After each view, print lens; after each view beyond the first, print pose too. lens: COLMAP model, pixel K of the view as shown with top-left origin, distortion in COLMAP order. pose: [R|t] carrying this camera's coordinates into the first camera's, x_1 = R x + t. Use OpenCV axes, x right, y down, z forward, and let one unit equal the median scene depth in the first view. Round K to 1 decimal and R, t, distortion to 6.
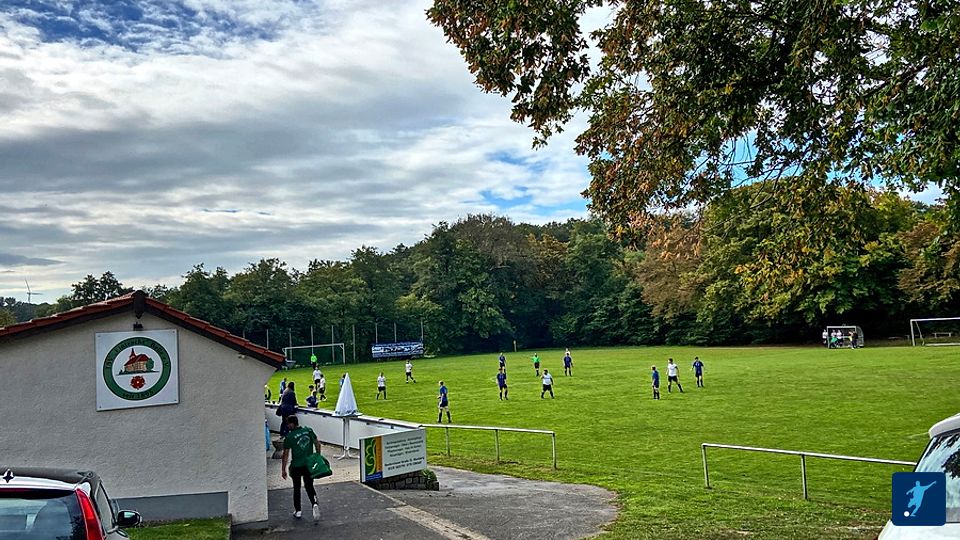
lens RADIAL K [[860.6, 0, 480.5], [0, 860.6, 252.4], [0, 0, 1]] dist [0.089767, -0.002314]
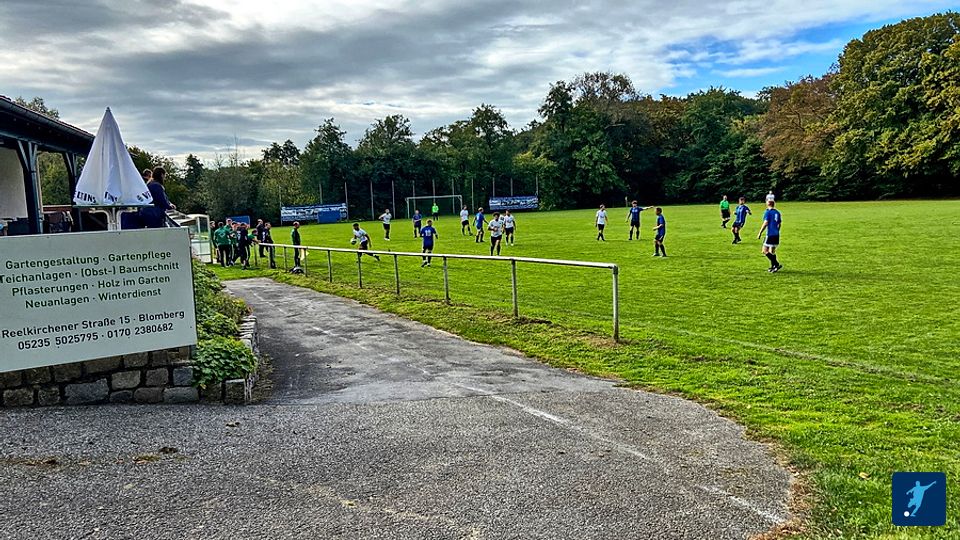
lens RADIAL K [[726.2, 0, 468.6], [0, 726.2, 264.9], [0, 0, 1]] dist [0.122599, -0.173641]
pose [[0.983576, 0.028973, -0.178154, 0.012814], [0.004229, 0.983062, 0.183226, 0.022807], [0.180445, -0.180970, 0.966793, 0.101930]]
